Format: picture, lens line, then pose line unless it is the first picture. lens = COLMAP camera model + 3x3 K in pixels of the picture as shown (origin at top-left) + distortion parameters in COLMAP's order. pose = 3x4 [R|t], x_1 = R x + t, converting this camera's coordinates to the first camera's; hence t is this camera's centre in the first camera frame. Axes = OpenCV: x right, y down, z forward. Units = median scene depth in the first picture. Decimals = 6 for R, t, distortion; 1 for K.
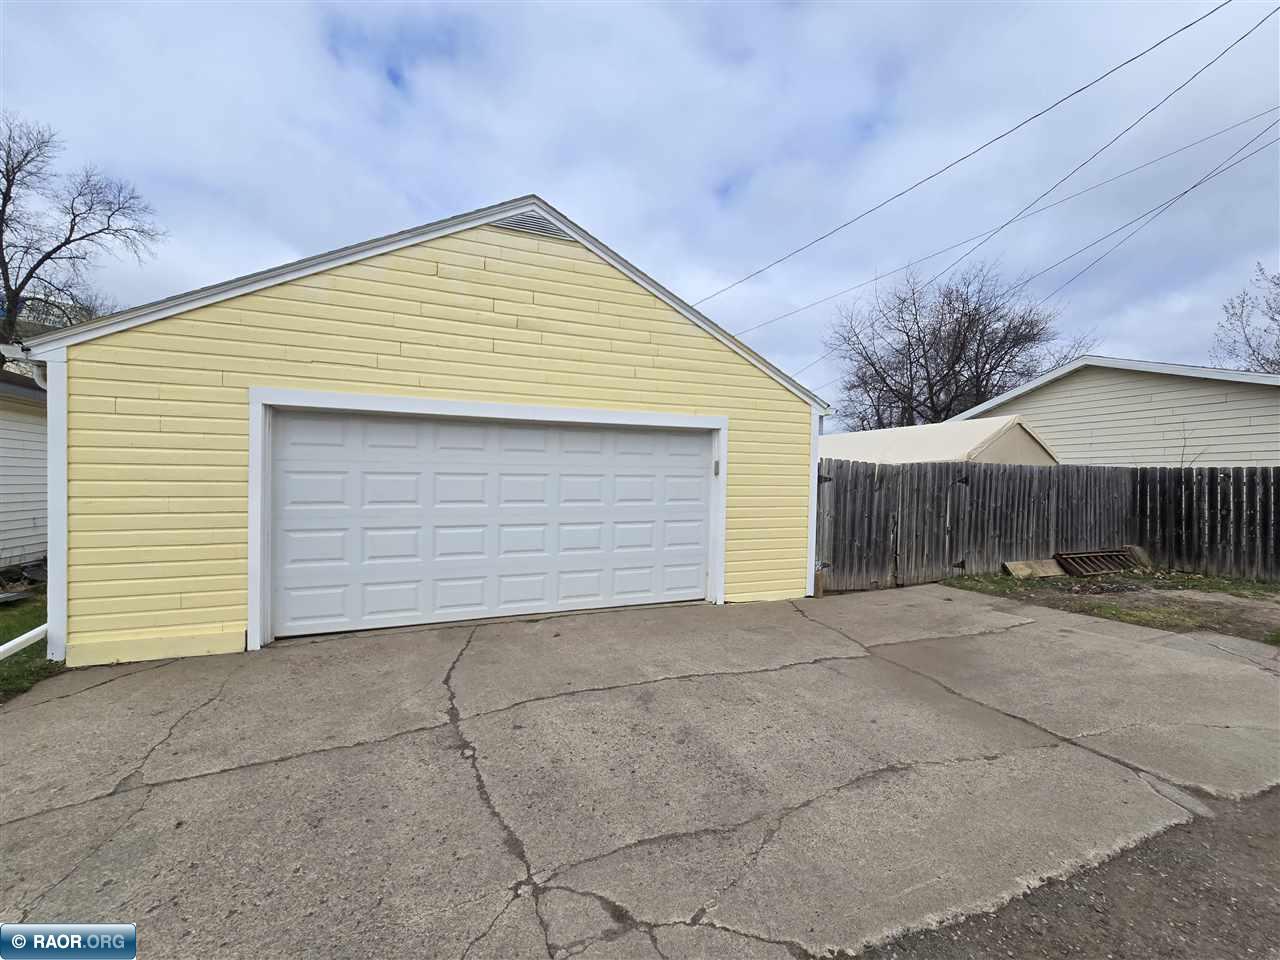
lens RADIAL K [[524.3, 0, 629.1], [0, 524.3, 479.2], [0, 0, 1]] dist [-0.003216, -0.000353]
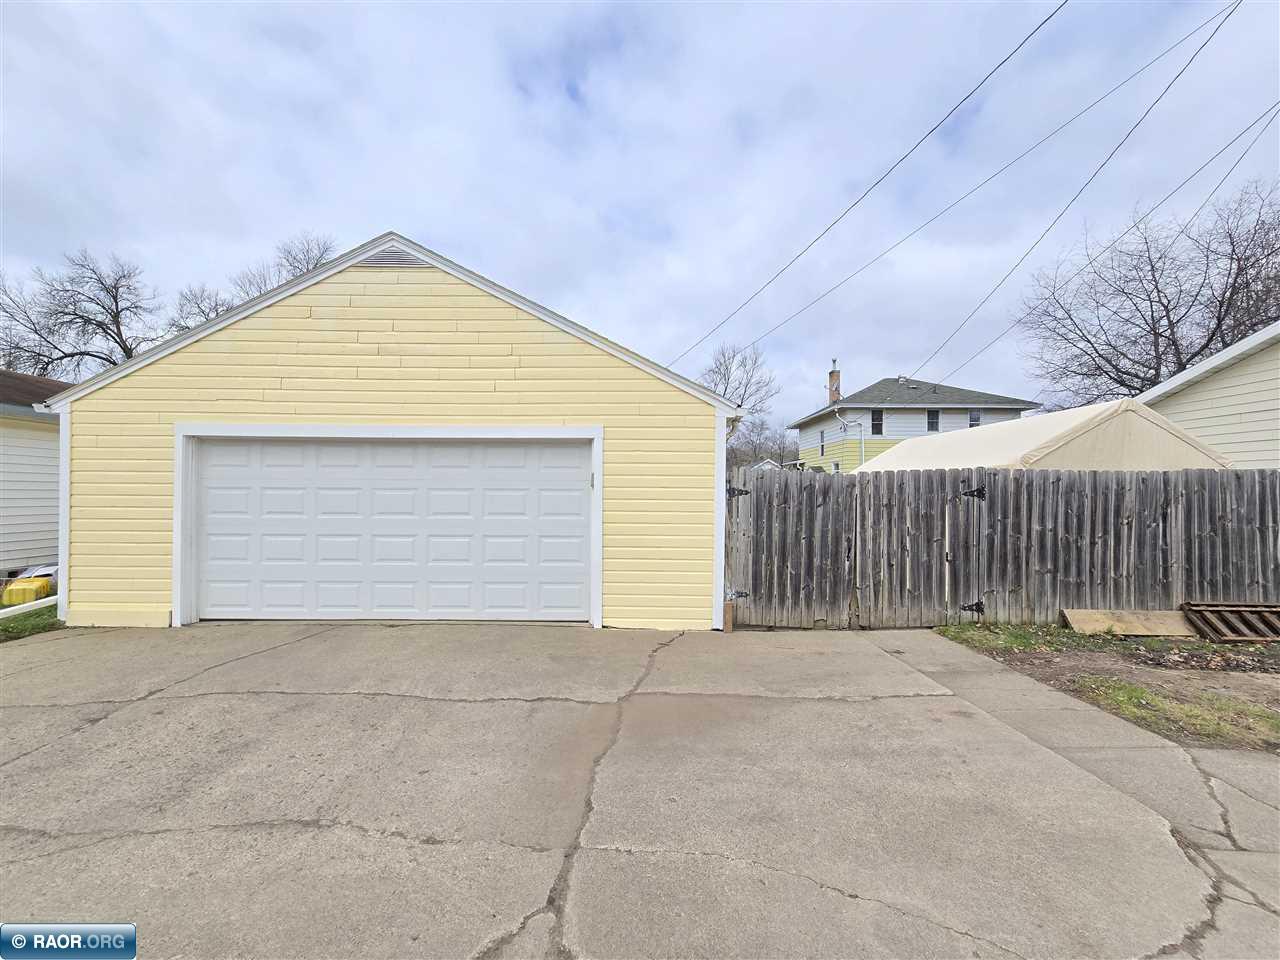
lens RADIAL K [[524.3, 0, 636.0], [0, 524.3, 479.2], [0, 0, 1]] dist [-0.003216, -0.000353]
pose [[0.926504, -0.011871, -0.376099, 0.667584], [0.002809, 0.999693, -0.024633, -0.000570], [0.376276, 0.021766, 0.926252, 0.188162]]
